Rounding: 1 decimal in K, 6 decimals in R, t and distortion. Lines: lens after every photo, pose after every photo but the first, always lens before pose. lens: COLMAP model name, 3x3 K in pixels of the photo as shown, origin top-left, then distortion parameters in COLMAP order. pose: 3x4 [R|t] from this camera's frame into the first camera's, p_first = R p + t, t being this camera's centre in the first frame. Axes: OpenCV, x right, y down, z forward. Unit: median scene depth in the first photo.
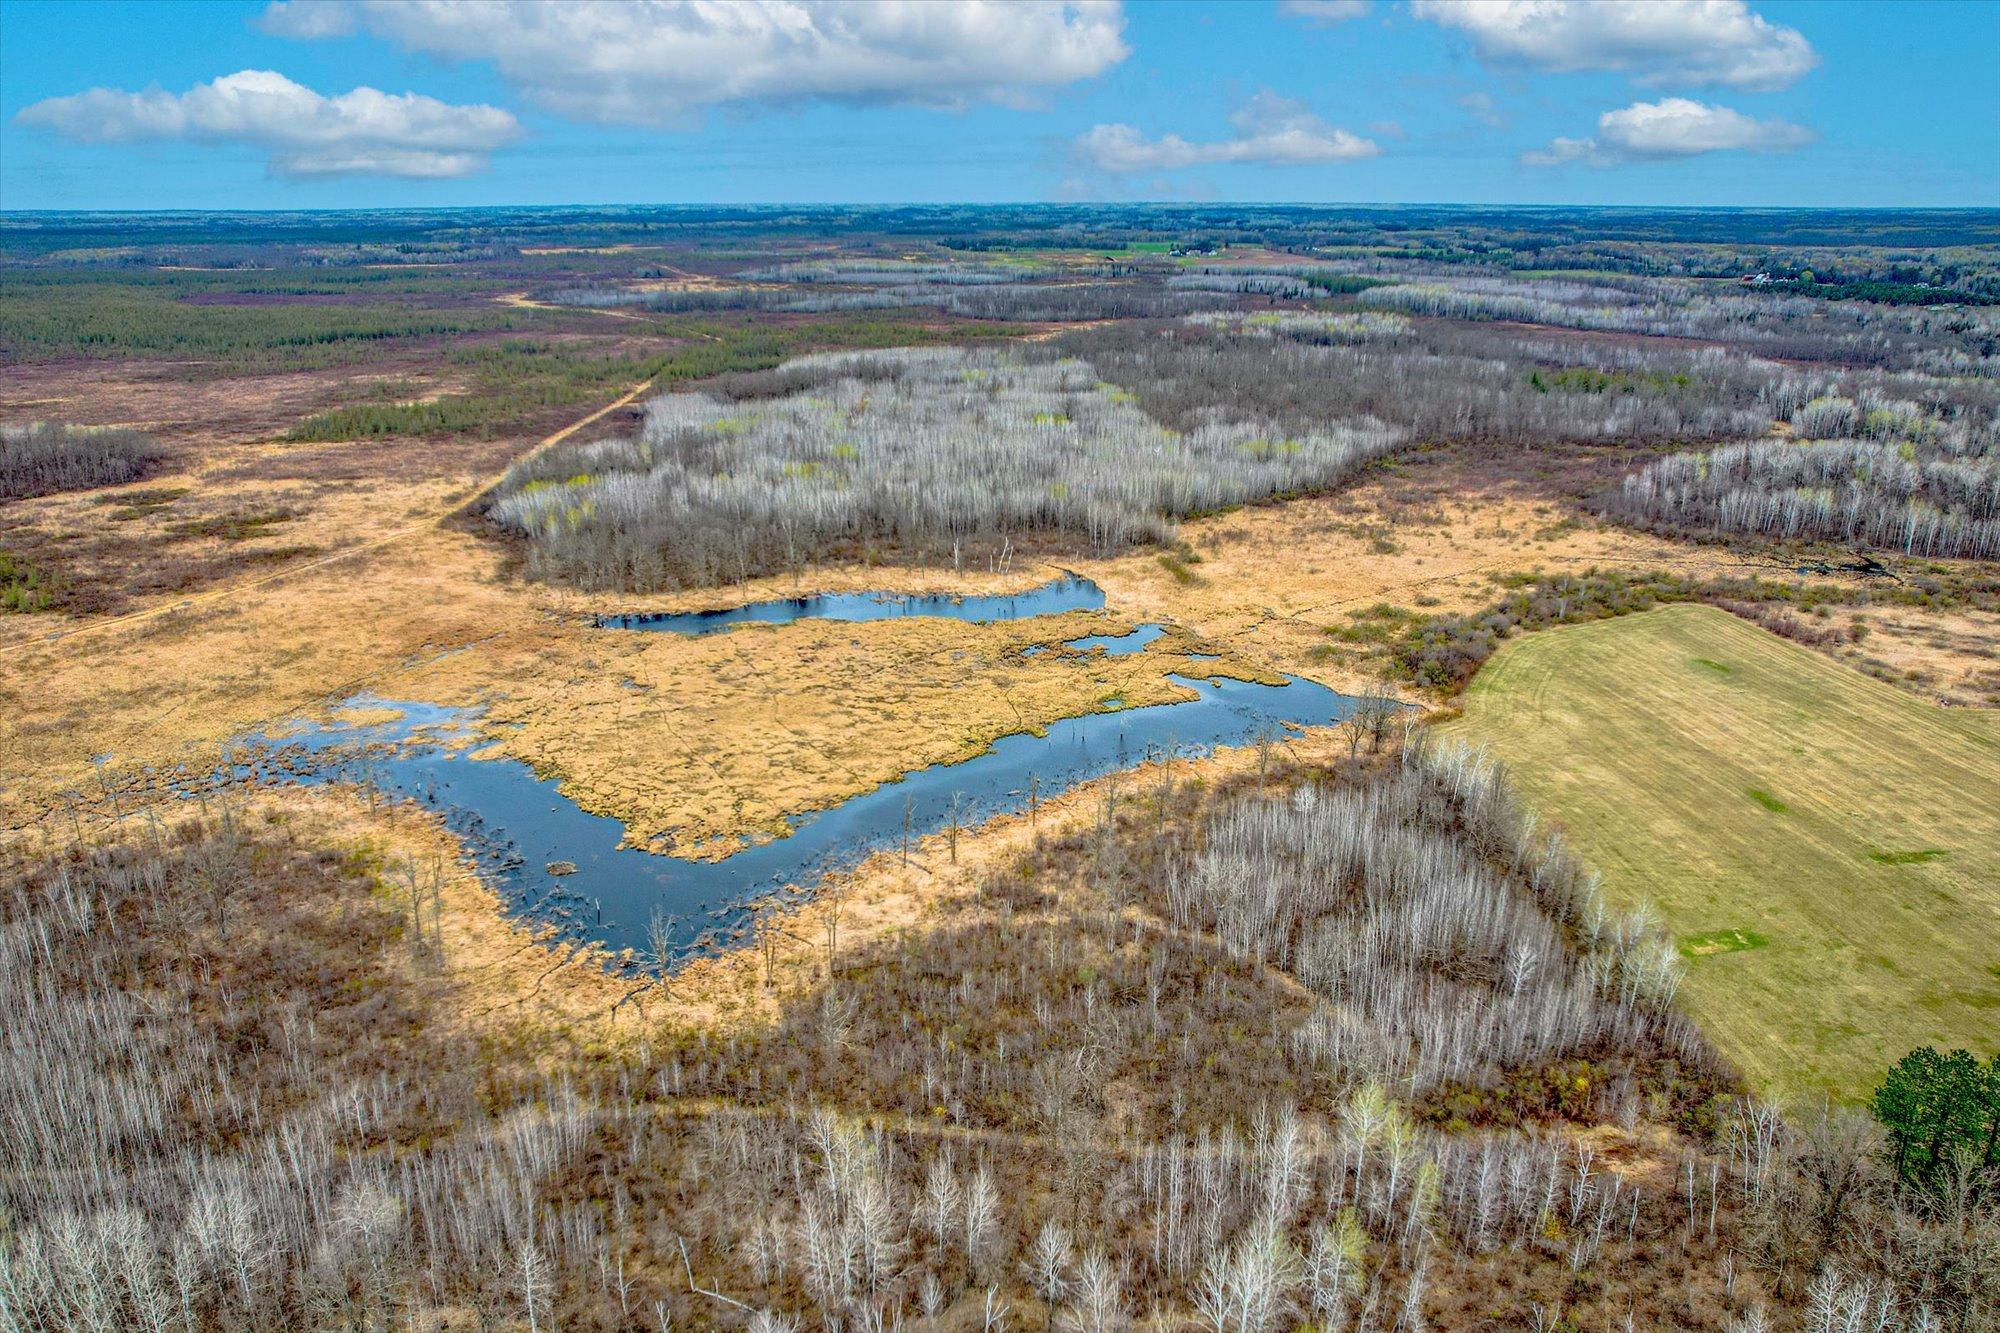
lens RADIAL K [[1458.2, 0, 995.1], [0, 1458.2, 764.8], [0, 0, 1]] dist [-0.034780, 0.003317]
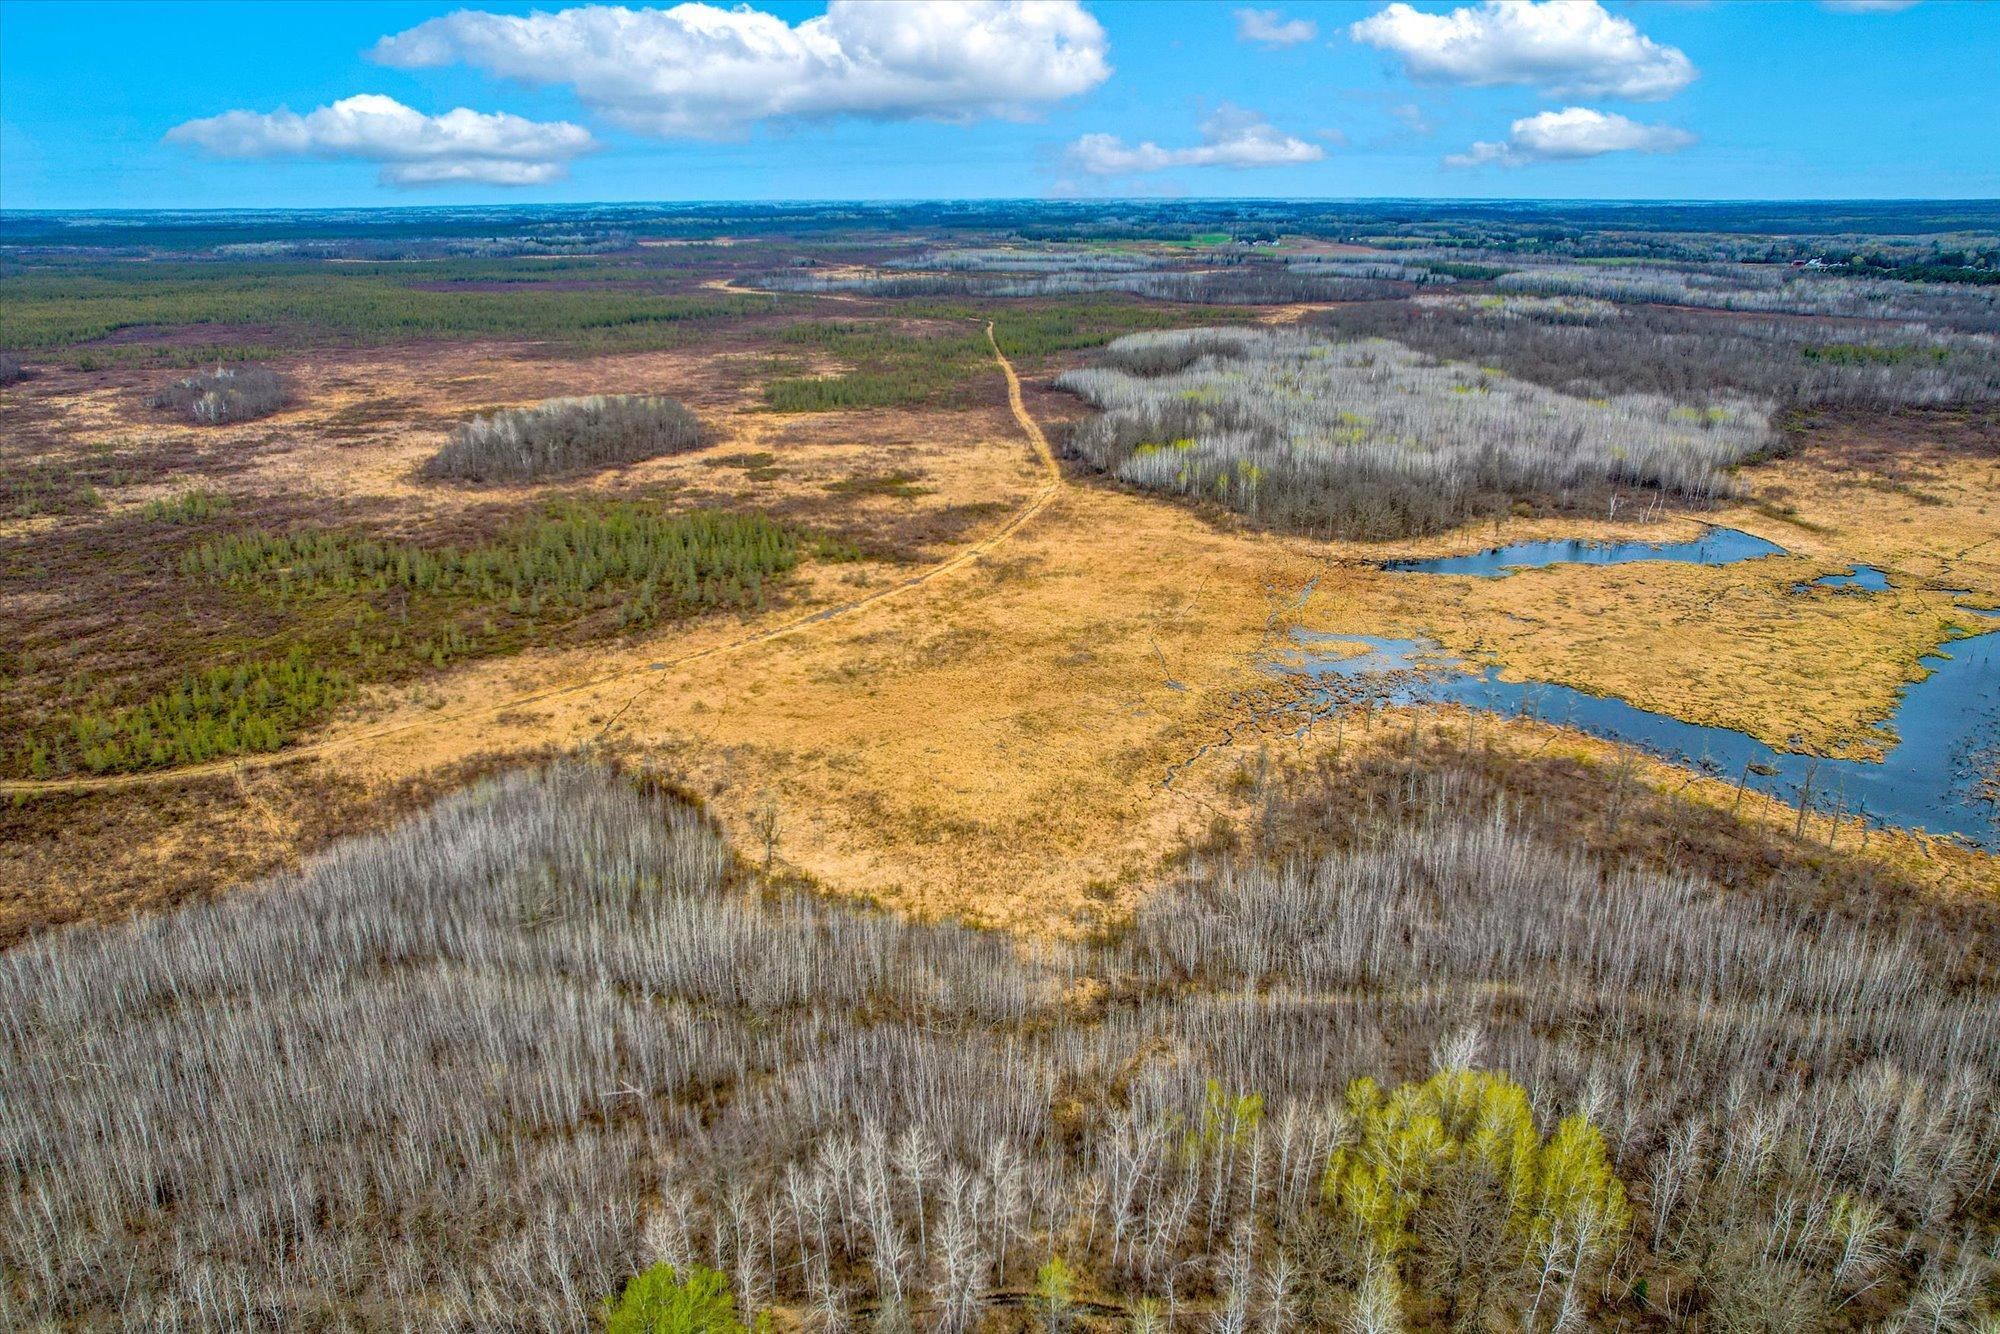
lens RADIAL K [[1345.5, 0, 980.3], [0, 1345.5, 570.8], [0, 0, 1]] dist [-0.049471, 0.007068]
pose [[0.999947, -0.009883, 0.002725, -0.139966], [0.010108, 0.994809, -0.101253, 0.001913], [-0.001710, 0.101275, 0.994857, -0.008535]]
